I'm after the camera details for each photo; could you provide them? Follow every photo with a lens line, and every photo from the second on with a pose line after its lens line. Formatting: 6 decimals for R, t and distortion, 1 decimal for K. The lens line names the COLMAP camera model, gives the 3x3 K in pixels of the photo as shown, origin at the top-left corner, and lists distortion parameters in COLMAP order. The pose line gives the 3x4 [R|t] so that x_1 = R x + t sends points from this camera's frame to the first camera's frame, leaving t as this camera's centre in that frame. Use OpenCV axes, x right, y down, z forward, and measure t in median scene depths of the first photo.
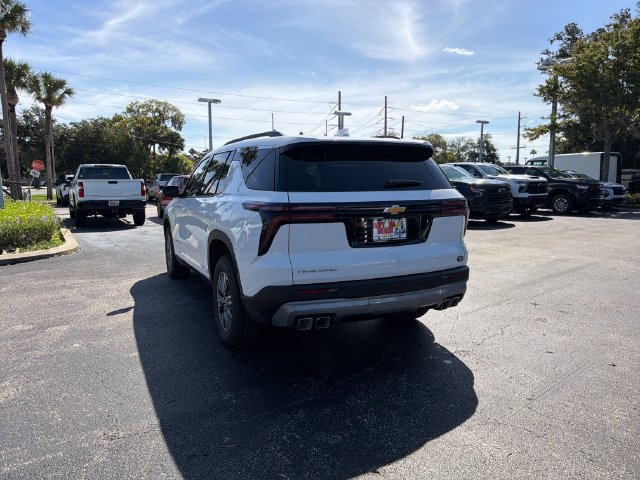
lens RADIAL K [[455.7, 0, 316.6], [0, 455.7, 237.8], [0, 0, 1]] dist [0.034381, -0.040623]
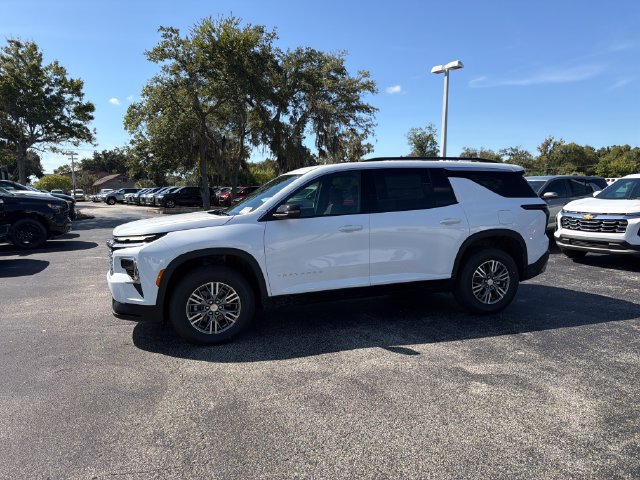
lens RADIAL K [[455.7, 0, 318.0], [0, 455.7, 243.2], [0, 0, 1]] dist [0.034381, -0.040623]
pose [[0.156886, -0.113558, 0.981066, -0.272128], [0.135607, 0.986436, 0.092494, -0.028712], [-0.978263, 0.118528, 0.170157, 0.214591]]
